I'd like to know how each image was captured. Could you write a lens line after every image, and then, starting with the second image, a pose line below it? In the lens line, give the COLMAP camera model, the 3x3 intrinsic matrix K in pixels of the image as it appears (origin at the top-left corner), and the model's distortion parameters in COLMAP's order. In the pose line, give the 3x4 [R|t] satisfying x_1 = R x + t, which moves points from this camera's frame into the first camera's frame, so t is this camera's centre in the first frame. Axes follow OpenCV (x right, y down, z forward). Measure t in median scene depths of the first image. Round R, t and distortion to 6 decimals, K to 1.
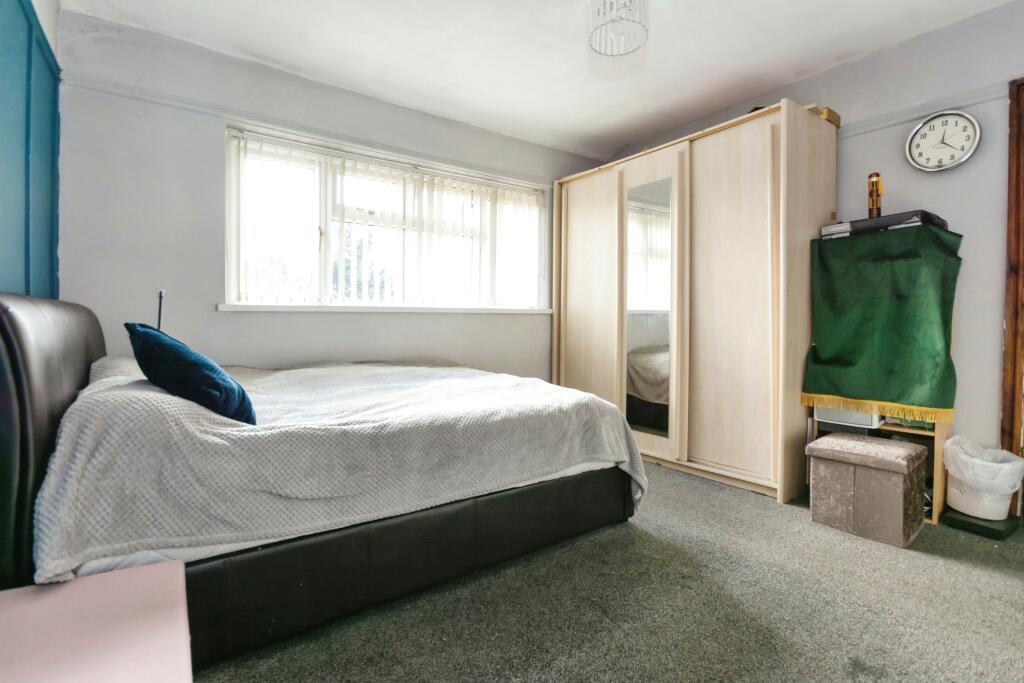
lens RADIAL K [[489.5, 0, 514.0], [0, 489.5, 322.4], [0, 0, 1]] dist [0.000799, 0.000130]
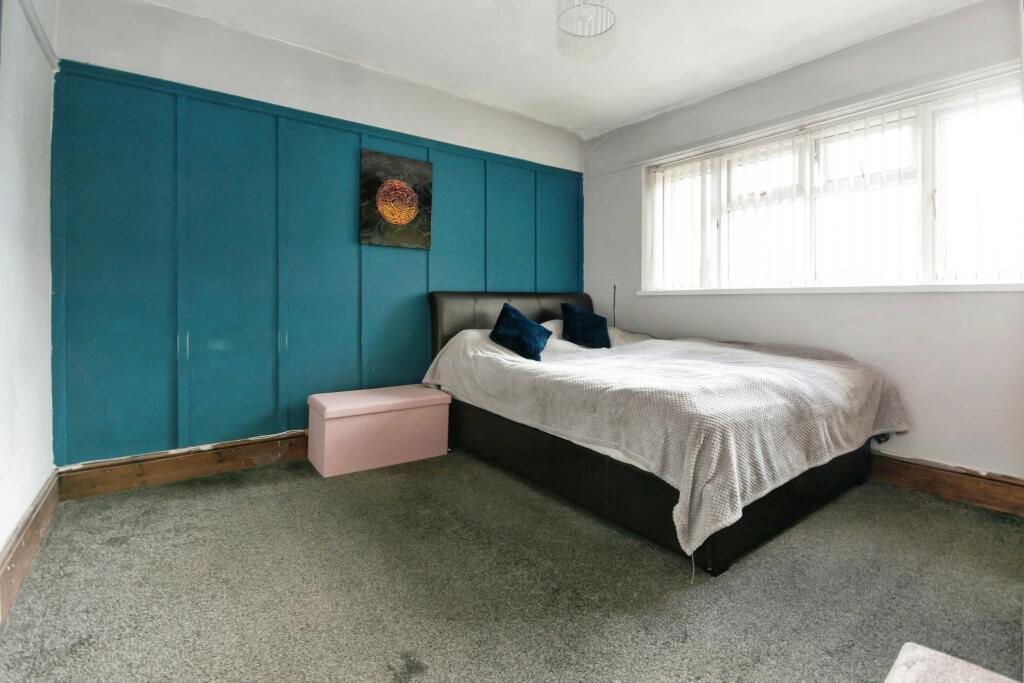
lens RADIAL K [[472.4, 0, 513.3], [0, 472.4, 302.5], [0, 0, 1]] dist [0.000199, 0.000011]
pose [[0.009006, 0.000457, -0.999959, 0.773429], [-0.005446, 0.999985, 0.000408, -0.001042], [0.999945, 0.005442, 0.009008, 0.564940]]
